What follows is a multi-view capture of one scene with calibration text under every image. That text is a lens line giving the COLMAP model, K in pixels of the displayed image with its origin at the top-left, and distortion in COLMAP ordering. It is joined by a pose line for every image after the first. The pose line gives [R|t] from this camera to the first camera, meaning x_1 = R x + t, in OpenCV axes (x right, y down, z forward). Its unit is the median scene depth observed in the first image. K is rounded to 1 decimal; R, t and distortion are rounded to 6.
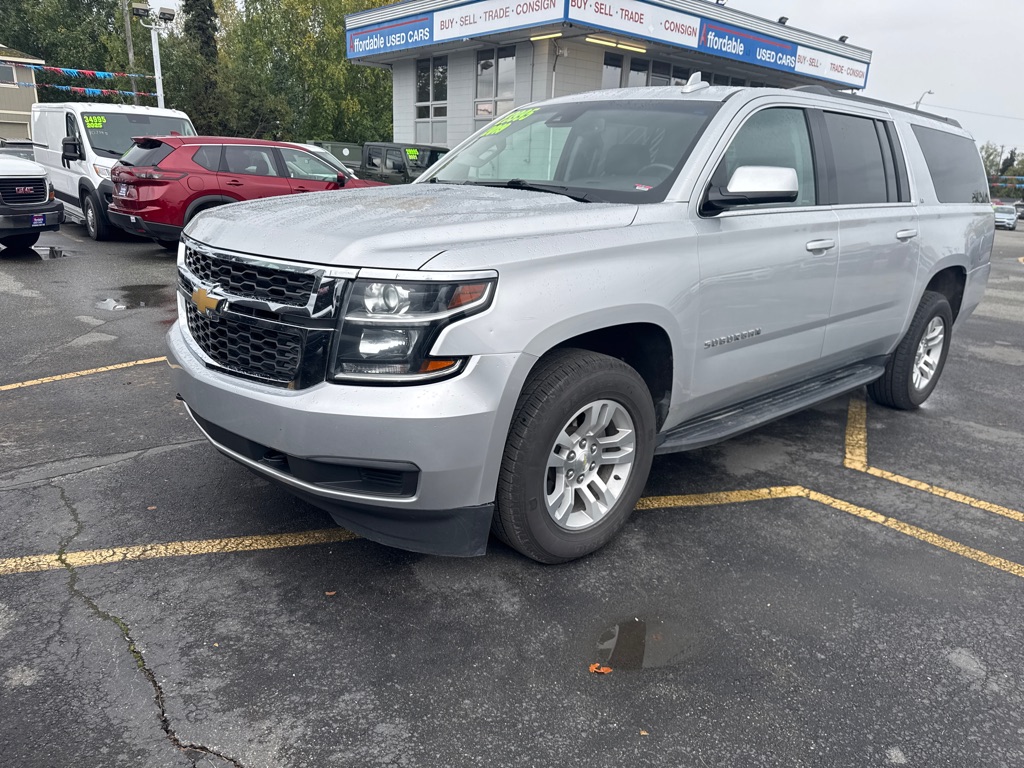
lens RADIAL K [[702.8, 0, 518.3], [0, 702.8, 387.4], [0, 0, 1]] dist [0.009840, -0.006352]
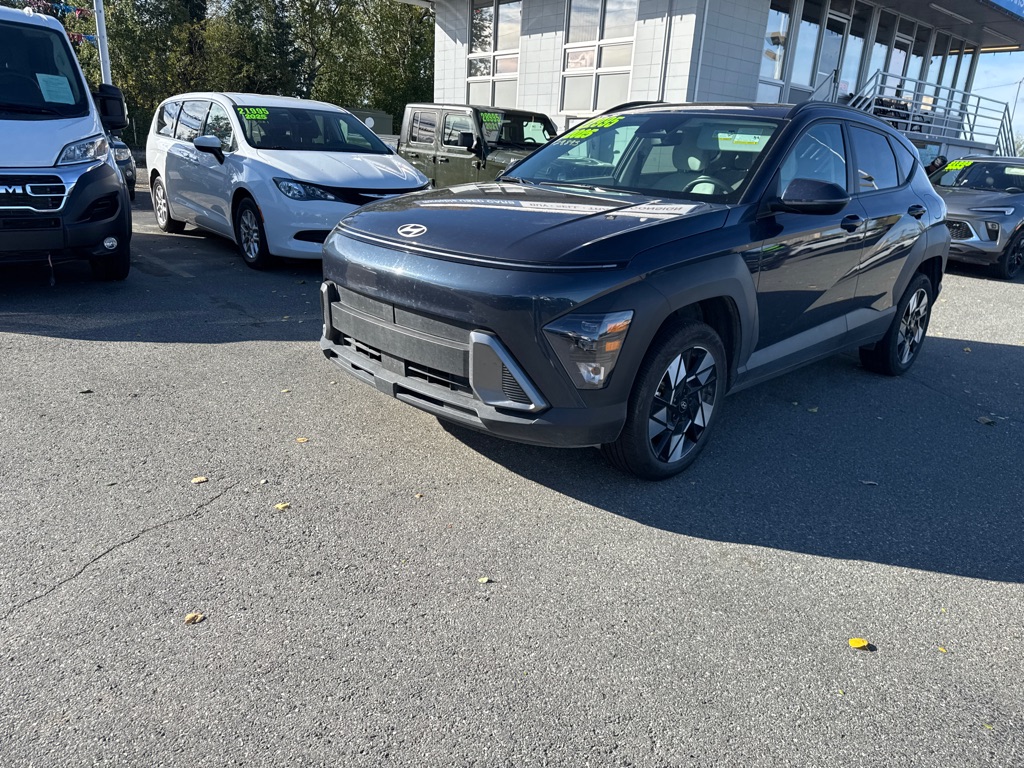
lens RADIAL K [[699.6, 0, 512.4], [0, 699.6, 378.3], [0, 0, 1]] dist [0.018723, -0.020683]
pose [[0.999856, 0.015511, -0.006942, -0.101063], [-0.015434, 0.999819, 0.011085, -0.099315], [0.007113, -0.010976, 0.999914, 0.329098]]
